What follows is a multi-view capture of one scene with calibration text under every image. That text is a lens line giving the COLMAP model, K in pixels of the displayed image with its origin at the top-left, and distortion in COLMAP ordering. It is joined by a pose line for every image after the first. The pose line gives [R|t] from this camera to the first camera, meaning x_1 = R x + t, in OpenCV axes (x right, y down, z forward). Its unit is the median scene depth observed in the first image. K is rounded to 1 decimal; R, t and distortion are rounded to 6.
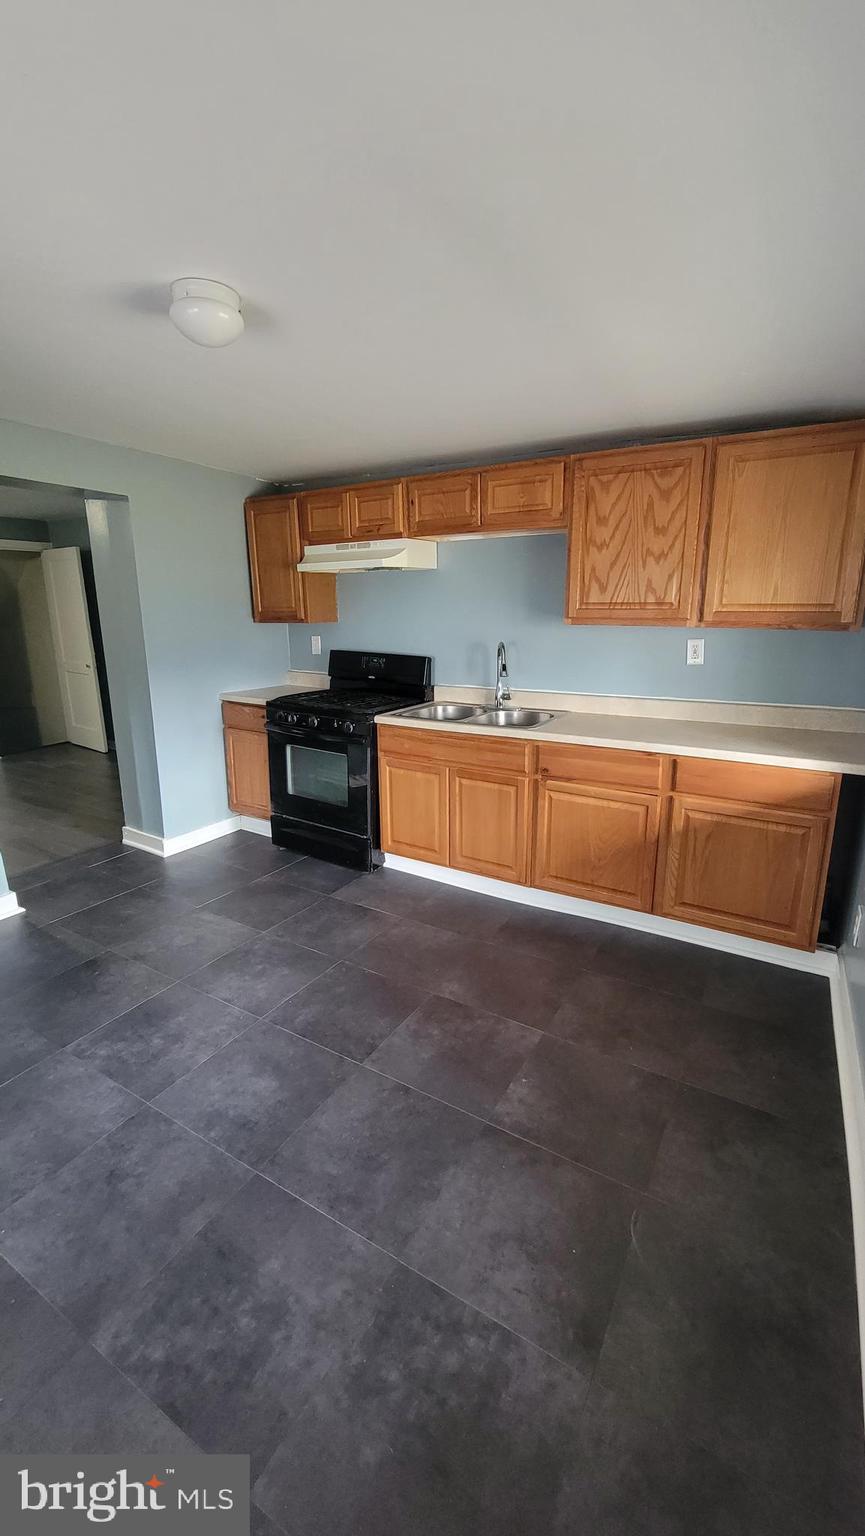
lens RADIAL K [[603.7, 0, 440.7], [0, 603.7, 756.1], [0, 0, 1]] dist [0.002173, 0.000177]
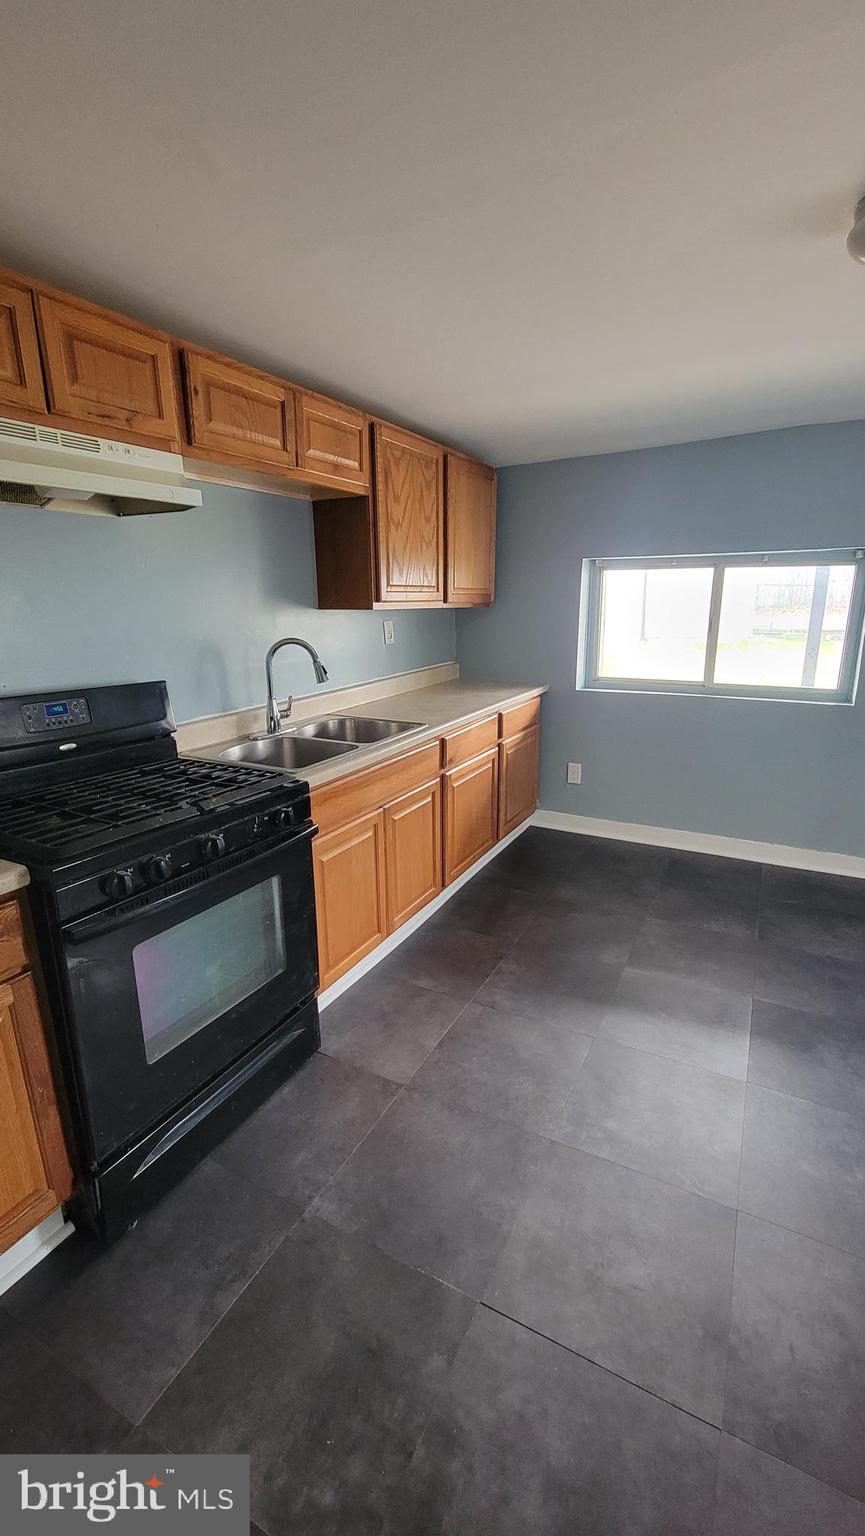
lens RADIAL K [[616.8, 0, 432.5], [0, 616.8, 768.0], [0, 0, 1]] dist [-0.002716, -0.000597]
pose [[-0.022780, -0.259313, 0.965525, -0.891730], [0.260063, 0.930990, 0.256174, -0.259271], [-0.965323, 0.256933, 0.046230, 1.147242]]
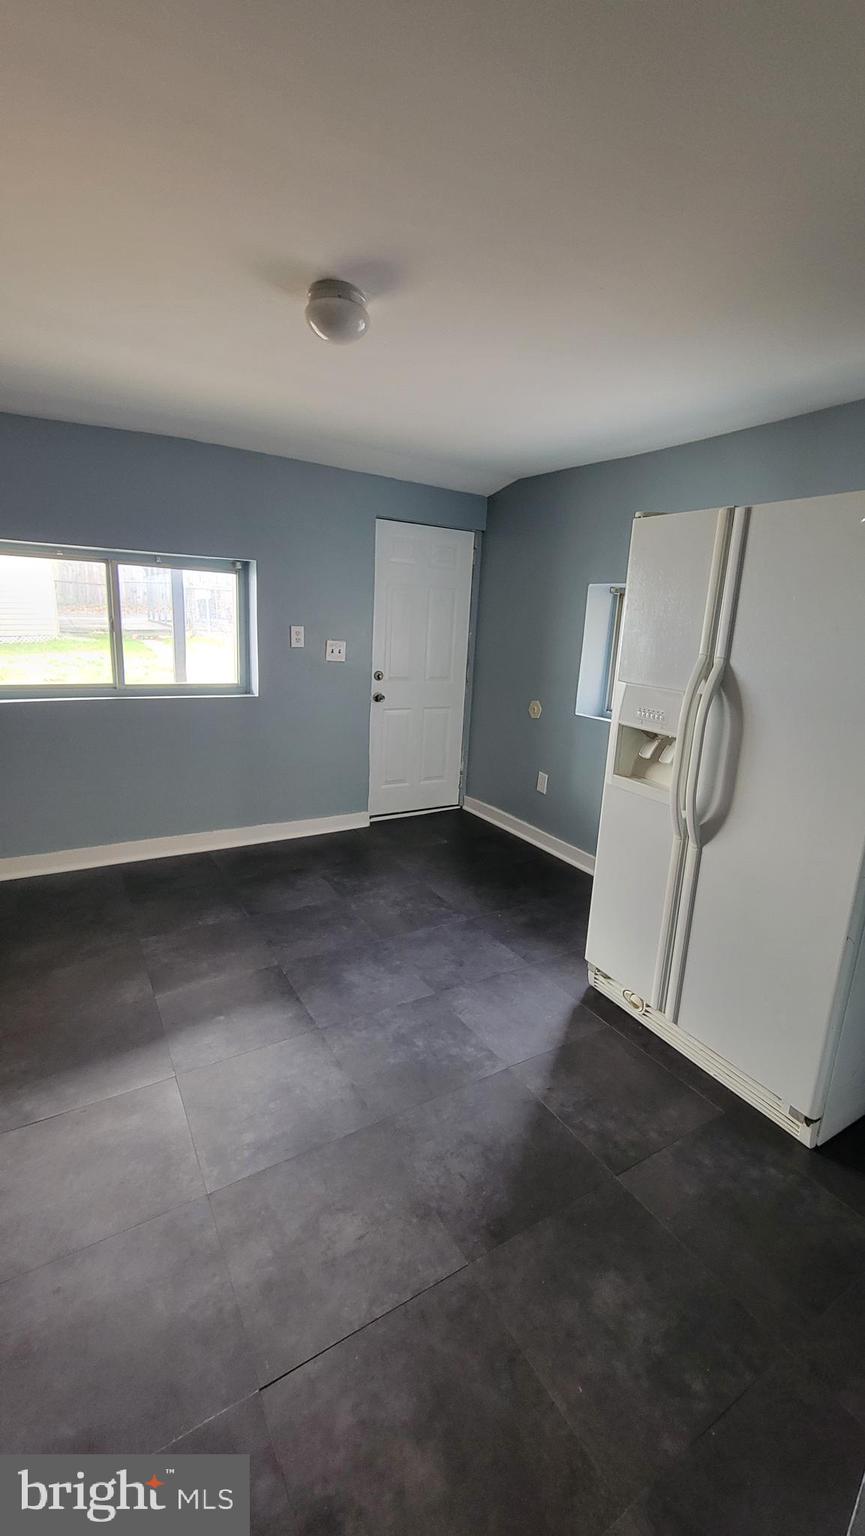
lens RADIAL K [[635.2, 0, 437.1], [0, 635.2, 767.9], [0, 0, 1]] dist [-0.001221, -0.000253]
pose [[-0.867548, -0.156735, 0.472011, -0.773336], [0.077707, 0.894674, 0.439908, -0.308343], [-0.491245, 0.418321, -0.763994, 1.351064]]
